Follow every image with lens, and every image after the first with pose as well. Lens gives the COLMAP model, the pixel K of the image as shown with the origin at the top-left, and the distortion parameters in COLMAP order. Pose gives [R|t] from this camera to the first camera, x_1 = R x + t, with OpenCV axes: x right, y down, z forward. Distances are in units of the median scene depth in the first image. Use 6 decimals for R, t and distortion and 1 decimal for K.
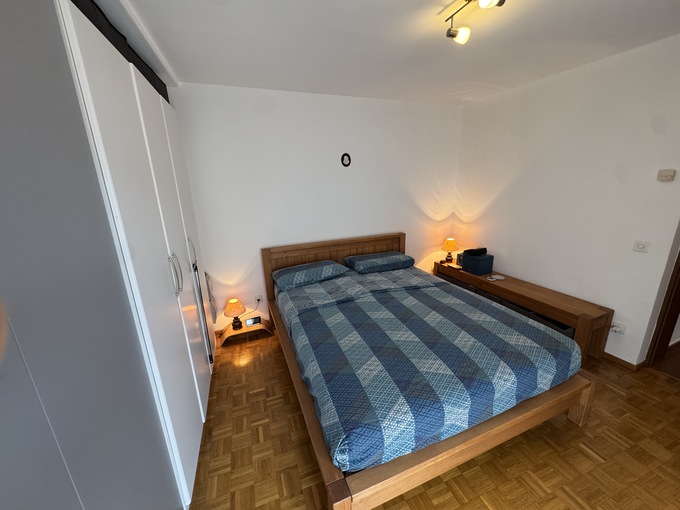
lens RADIAL K [[270.9, 0, 341.0], [0, 270.9, 254.0], [0, 0, 1]] dist [-0.006992, 0.002131]
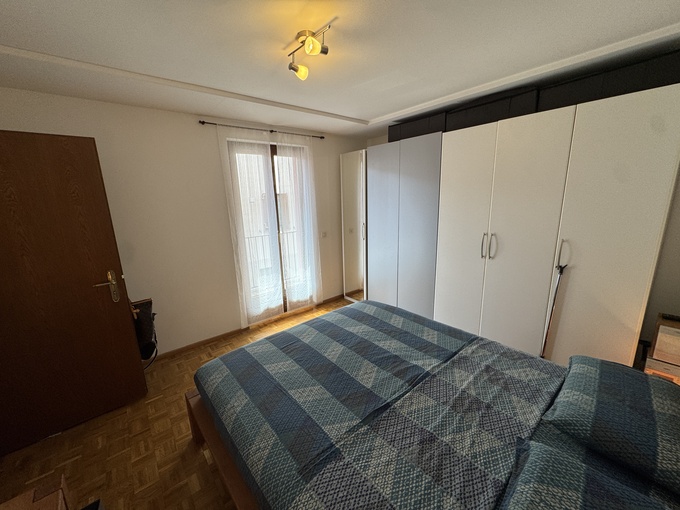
lens RADIAL K [[270.9, 0, 338.9], [0, 270.9, 256.8], [0, 0, 1]] dist [-0.006992, 0.002131]
pose [[-0.939186, 0.131777, -0.317120, 0.442207], [-0.031869, 0.886015, 0.462560, -0.352784], [0.341928, 0.444536, -0.827933, 1.245864]]
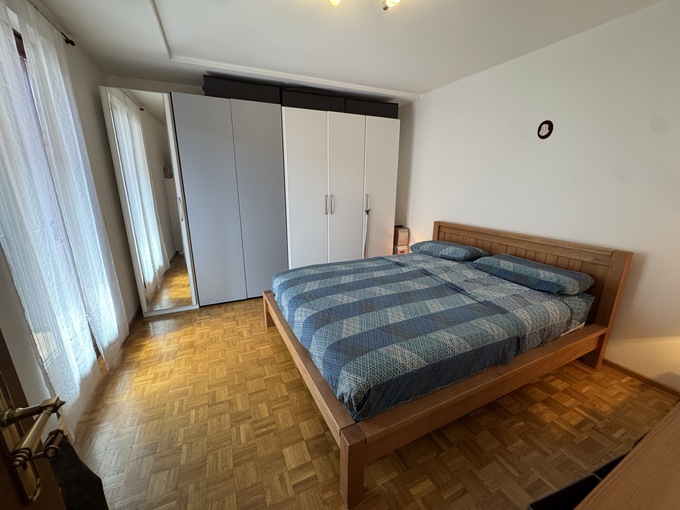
lens RADIAL K [[270.9, 0, 340.2], [0, 270.9, 255.5], [0, 0, 1]] dist [-0.006992, 0.002131]
pose [[0.073446, 0.287890, -0.954843, 0.970637], [-0.265989, 0.928402, 0.259458, -0.081252], [0.961174, 0.234922, 0.144763, 0.526585]]
